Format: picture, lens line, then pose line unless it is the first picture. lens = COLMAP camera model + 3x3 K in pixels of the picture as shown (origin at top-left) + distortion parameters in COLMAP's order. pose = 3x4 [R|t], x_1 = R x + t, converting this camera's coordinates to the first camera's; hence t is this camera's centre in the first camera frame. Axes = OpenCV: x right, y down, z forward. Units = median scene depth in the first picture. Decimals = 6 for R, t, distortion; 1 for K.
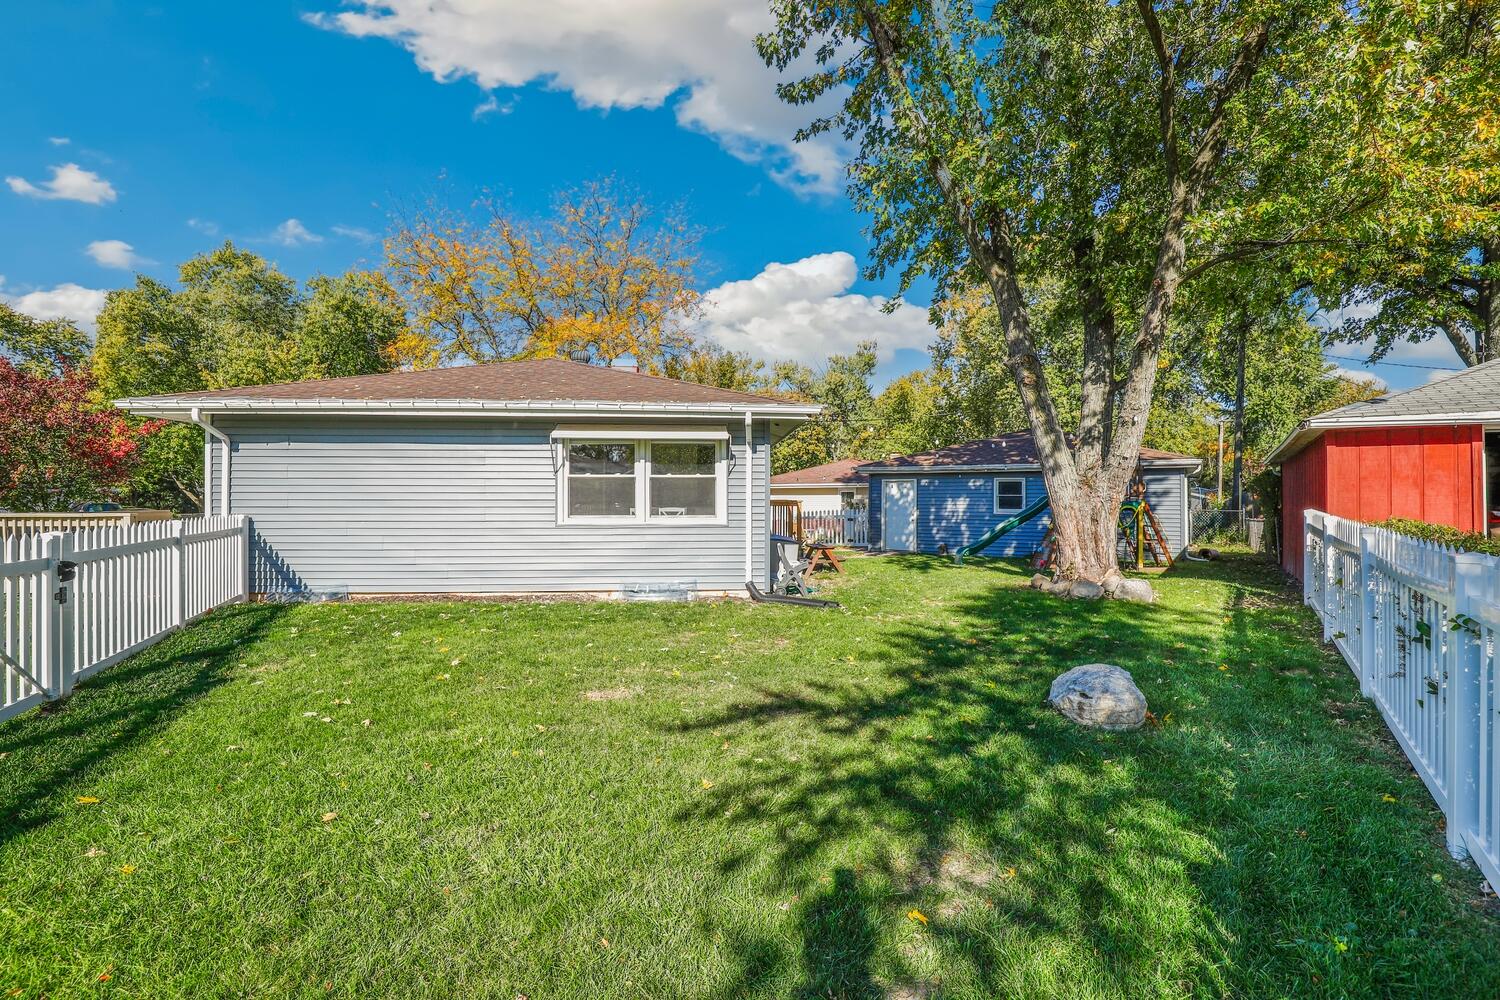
lens RADIAL K [[659.7, 0, 750.0], [0, 659.7, 500.0], [0, 0, 1]] dist [-0.020248, 0.000337]
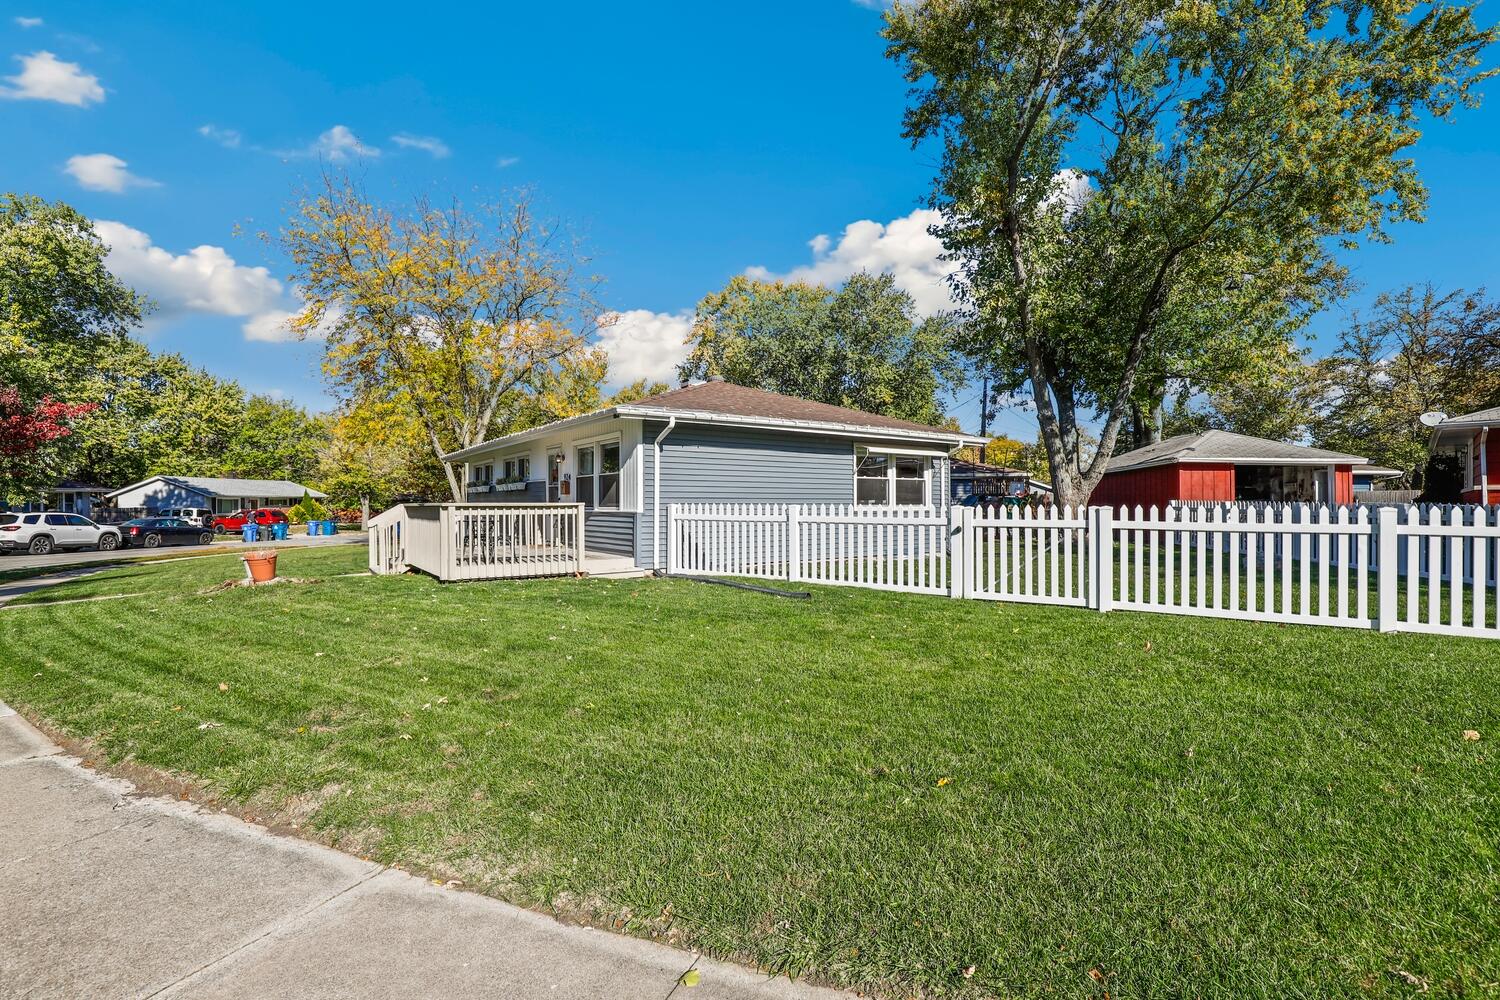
lens RADIAL K [[659.7, 0, 750.0], [0, 659.7, 500.0], [0, 0, 1]] dist [-0.020248, 0.000337]
pose [[0.836329, -0.001003, 0.548227, -1.238401], [-0.005528, 0.999932, 0.010263, -0.002464], [-0.548200, -0.011614, 0.836266, -0.061475]]
